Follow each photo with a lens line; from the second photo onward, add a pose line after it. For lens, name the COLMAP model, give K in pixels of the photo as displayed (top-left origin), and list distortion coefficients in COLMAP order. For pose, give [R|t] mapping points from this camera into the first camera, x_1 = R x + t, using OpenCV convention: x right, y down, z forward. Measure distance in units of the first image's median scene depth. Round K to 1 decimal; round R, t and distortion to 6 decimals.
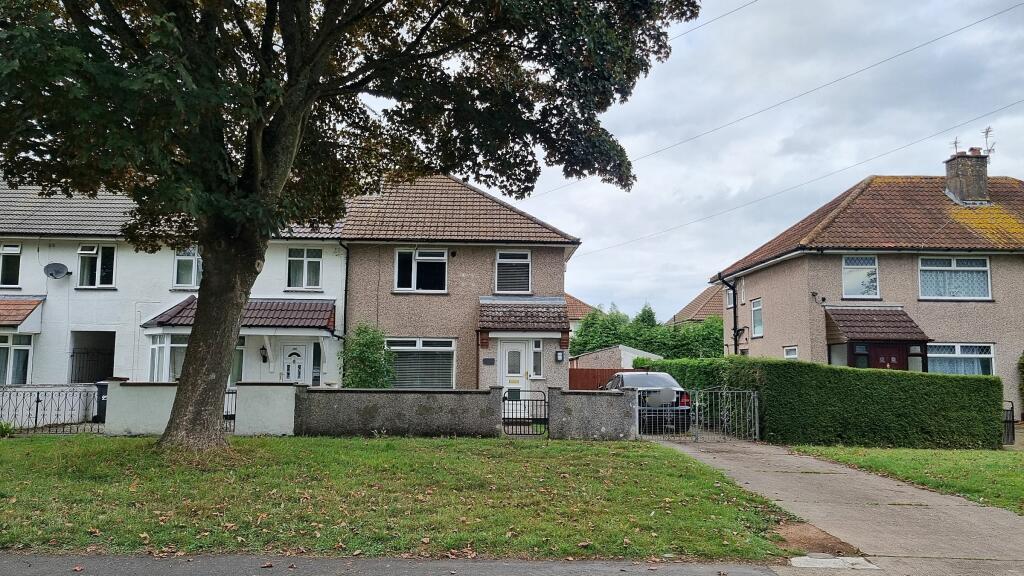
lens RADIAL K [[814.4, 0, 512.0], [0, 814.4, 288.0], [0, 0, 1]] dist [0.053198, -0.005174]
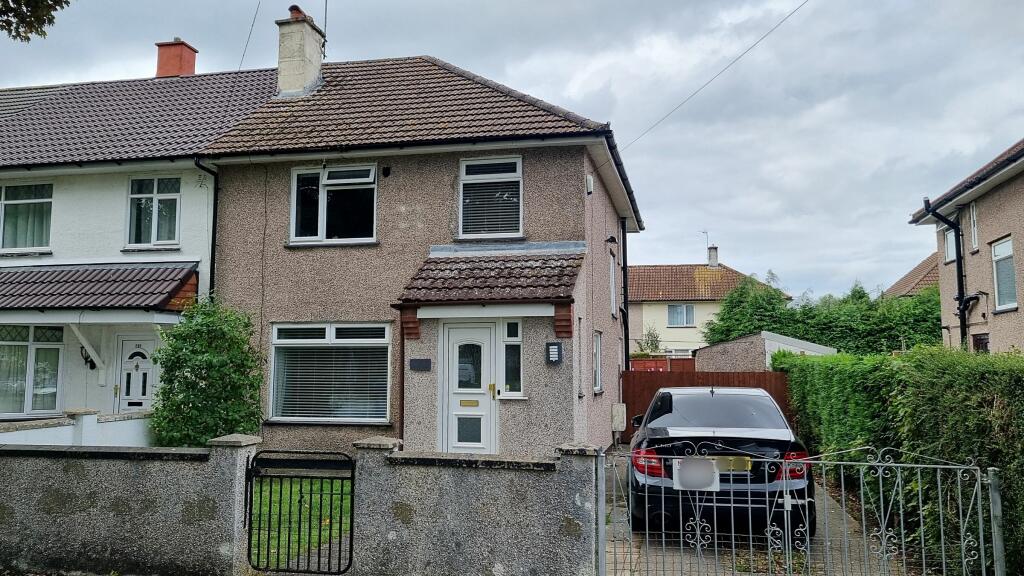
lens RADIAL K [[814.4, 0, 512.0], [0, 814.4, 288.0], [0, 0, 1]] dist [0.053198, -0.005174]
pose [[0.967942, -0.031874, -0.249145, 0.149377], [0.034314, 0.999396, 0.005454, 0.037912], [0.248821, -0.013829, 0.968451, 0.481040]]
